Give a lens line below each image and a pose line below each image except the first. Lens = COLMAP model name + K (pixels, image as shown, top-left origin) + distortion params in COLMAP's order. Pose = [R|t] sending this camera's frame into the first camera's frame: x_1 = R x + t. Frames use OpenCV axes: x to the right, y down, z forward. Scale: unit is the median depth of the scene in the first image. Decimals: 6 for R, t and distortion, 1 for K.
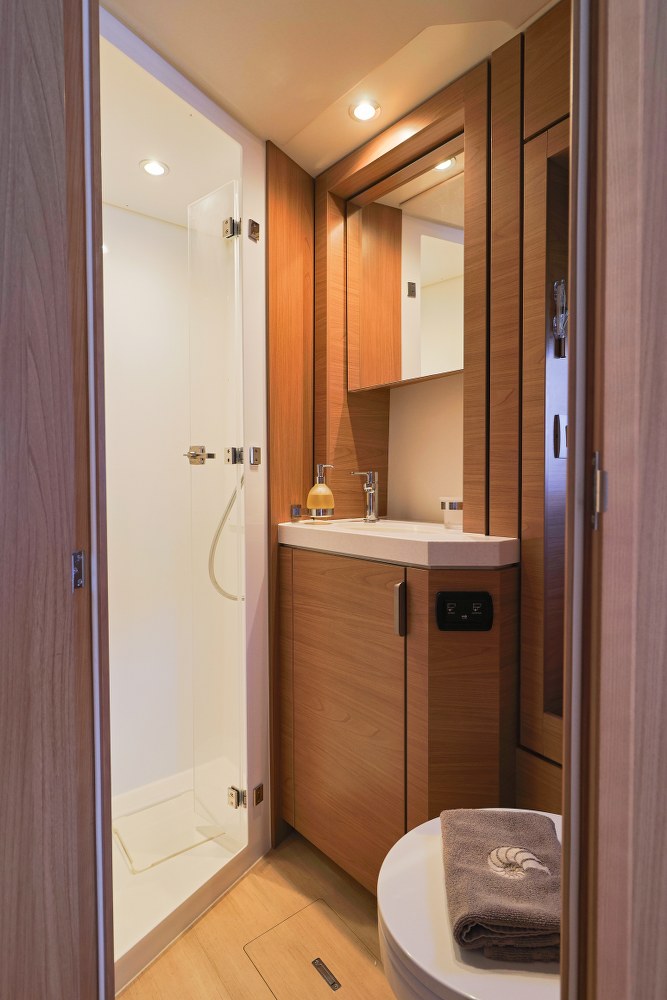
lens RADIAL K [[539.1, 0, 333.5], [0, 539.1, 500.0], [0, 0, 1]] dist [0.003271, -0.000264]
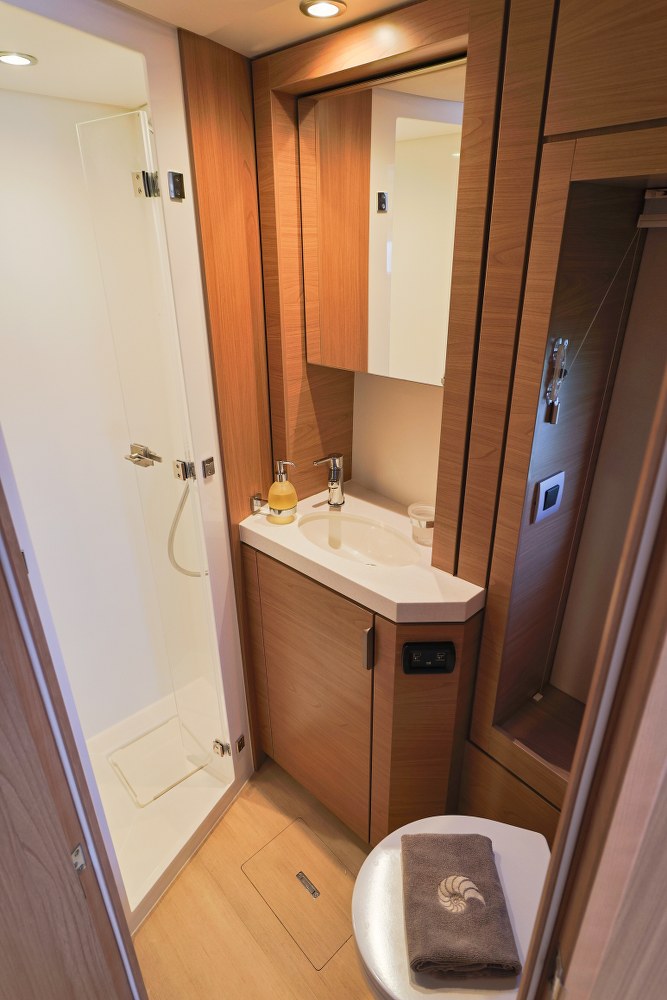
lens RADIAL K [[569.8, 0, 333.5], [0, 569.8, 500.0], [0, 0, 1]] dist [0.000332, 0.000864]
pose [[0.996138, -0.045248, 0.075244, -0.010870], [0.011336, 0.916087, 0.400819, -0.410216], [-0.087067, -0.398418, 0.913062, 0.092199]]
